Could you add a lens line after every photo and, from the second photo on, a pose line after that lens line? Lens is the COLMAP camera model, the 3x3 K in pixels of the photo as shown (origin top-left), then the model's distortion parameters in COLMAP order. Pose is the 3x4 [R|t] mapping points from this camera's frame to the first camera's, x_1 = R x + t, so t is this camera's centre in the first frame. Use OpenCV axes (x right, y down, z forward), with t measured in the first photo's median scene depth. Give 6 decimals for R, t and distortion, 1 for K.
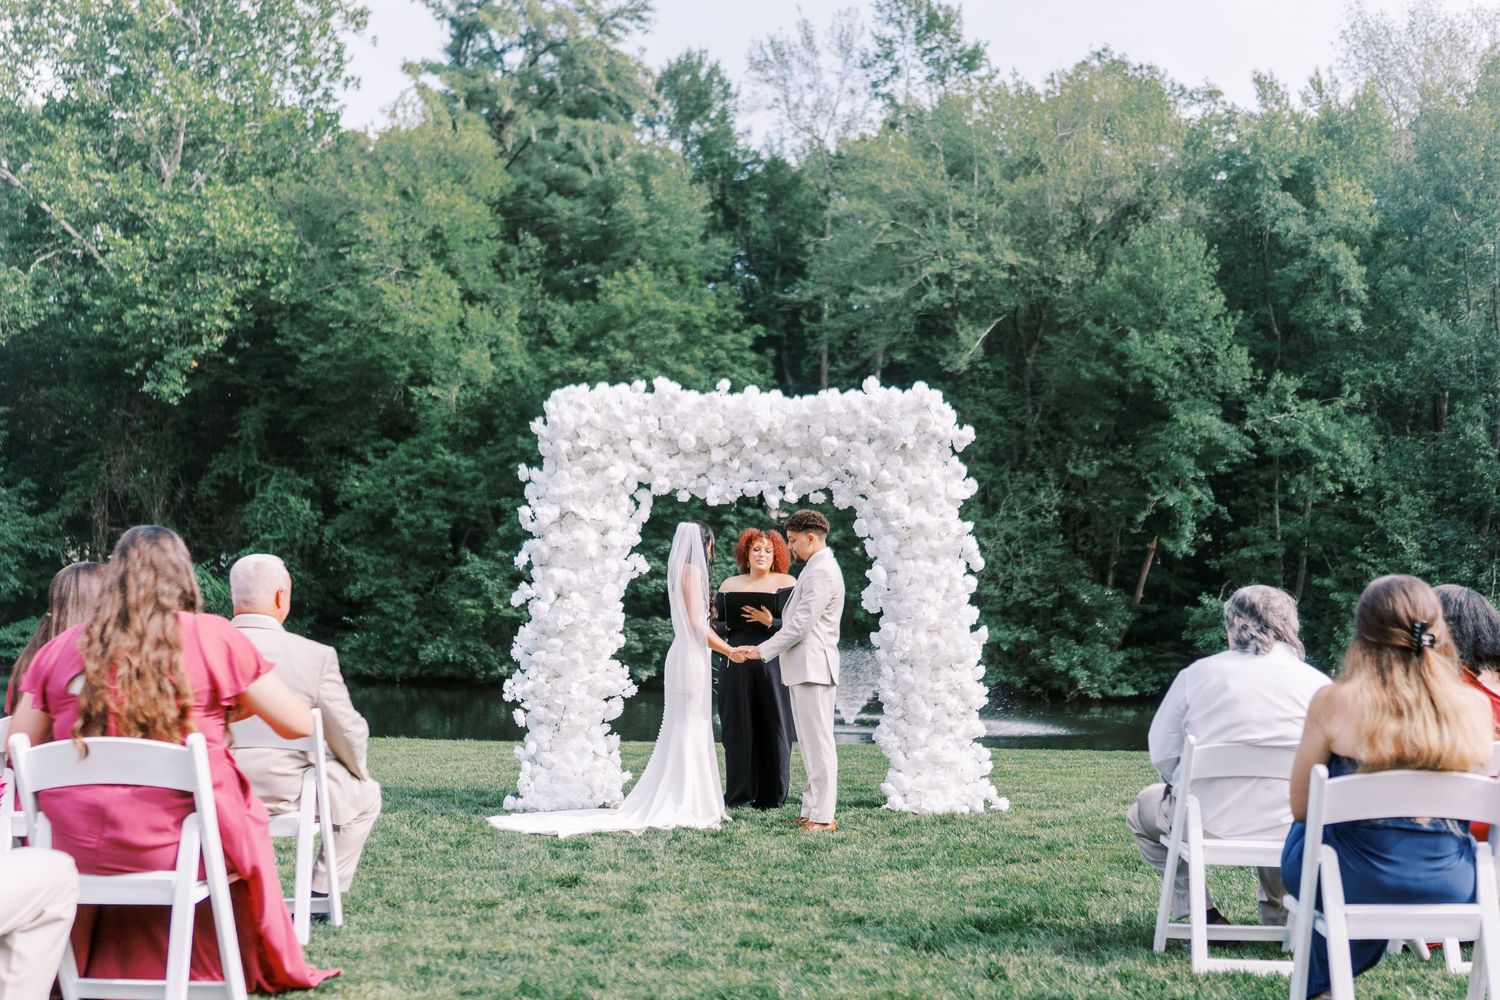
lens RADIAL K [[1400.5, 0, 748.6], [0, 1400.5, 482.5], [0, 0, 1]] dist [0.012605, -0.000449]
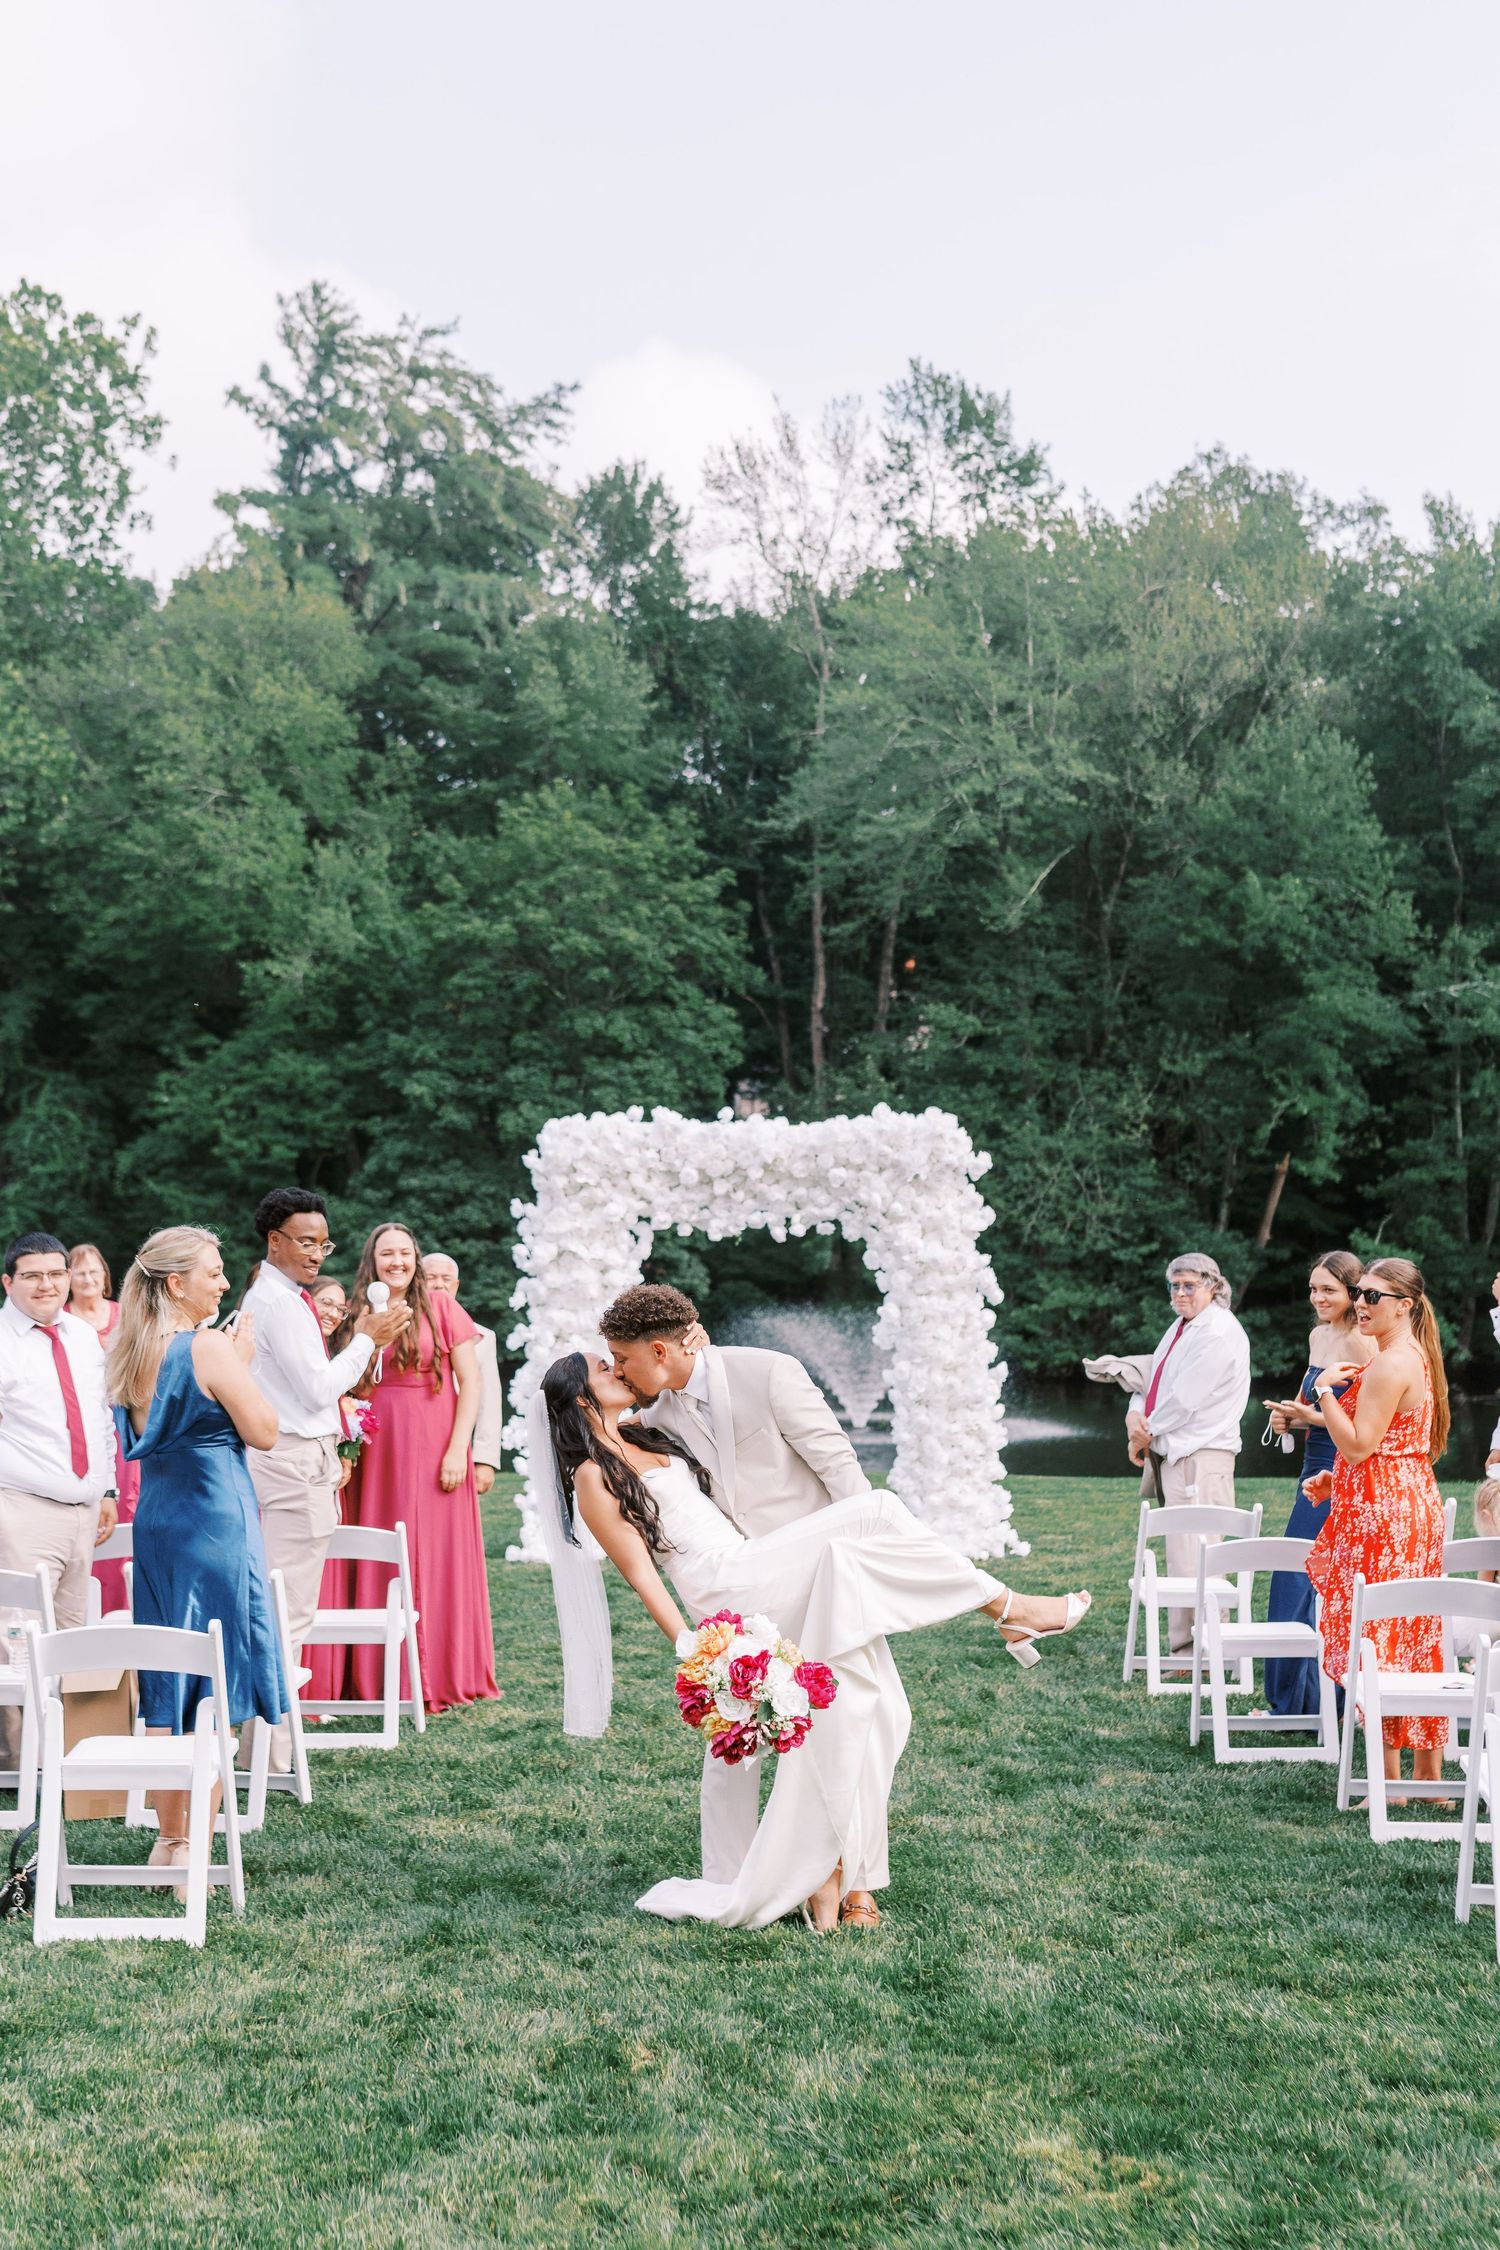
lens RADIAL K [[2289.9, 0, 672.4], [0, 2289.9, 1075.5], [0, 0, 1]] dist [0.013569, -0.010313]
pose [[0.999898, -0.012394, -0.007164, -0.012837], [0.012615, 0.999419, 0.031673, -0.043400], [0.006768, -0.031760, 0.999473, -0.165205]]
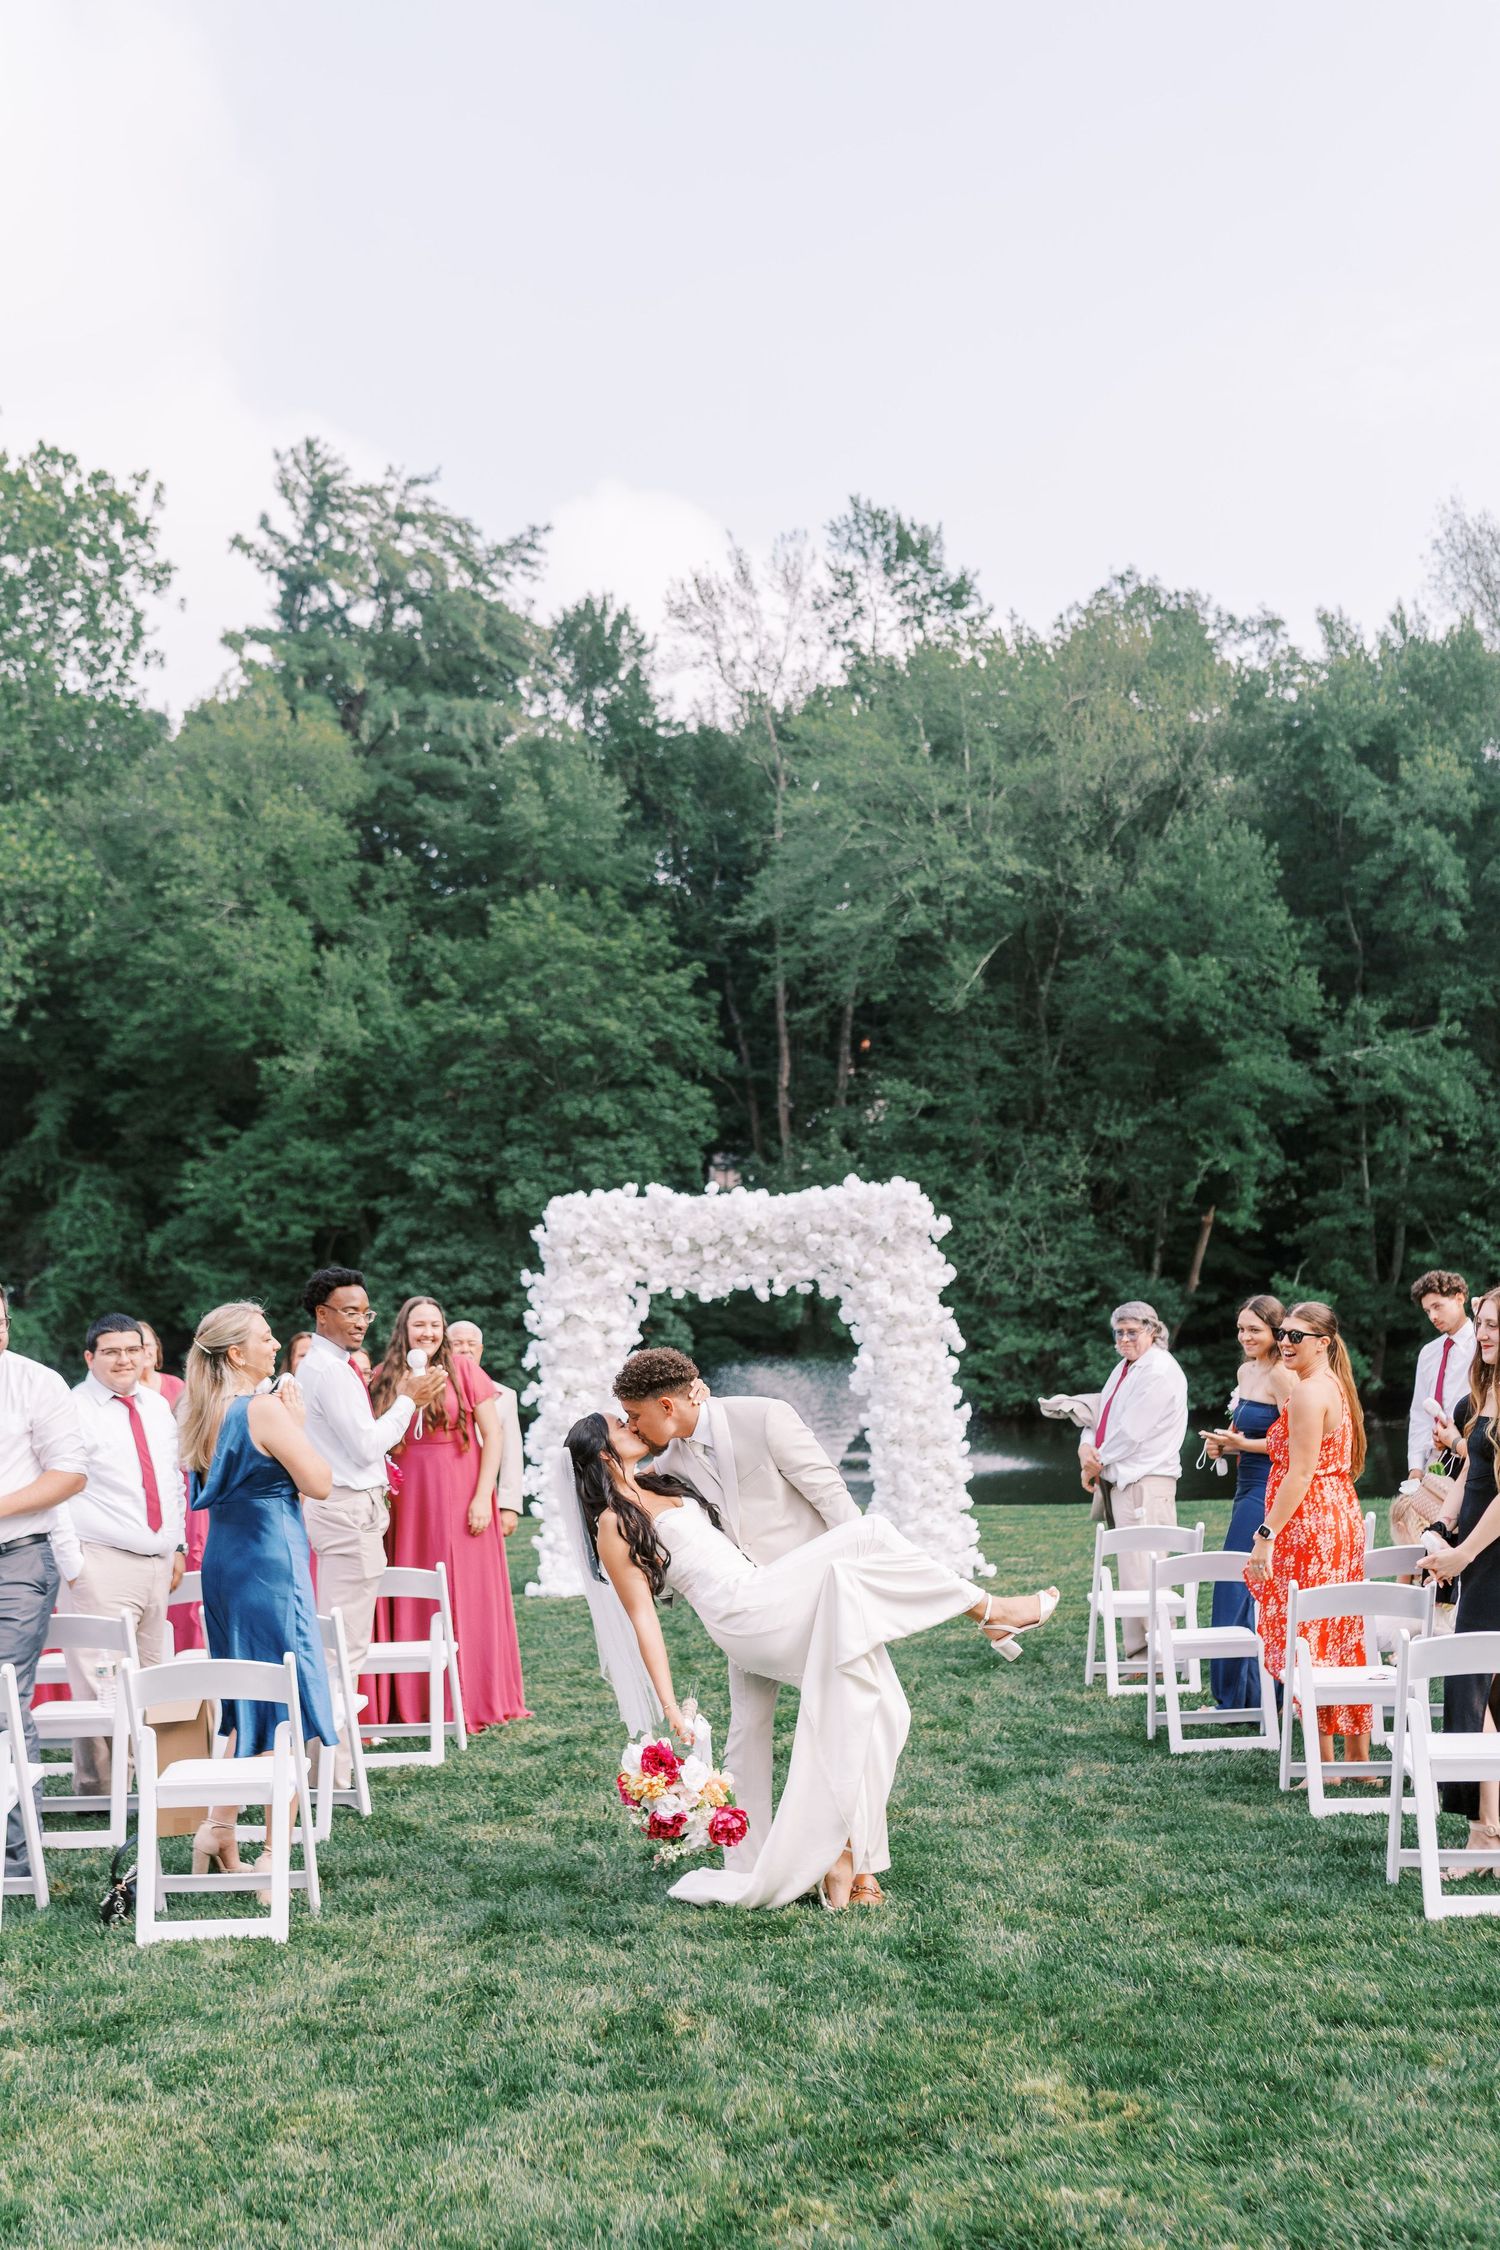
lens RADIAL K [[2100.7, 0, 687.2], [0, 2100.7, 1129.1], [0, 0, 1]] dist [0.012605, -0.000449]
pose [[0.999123, -0.040007, 0.012330, -0.016394], [0.039718, 0.998949, 0.022859, -0.045048], [-0.013231, -0.022349, 0.999663, -0.174818]]
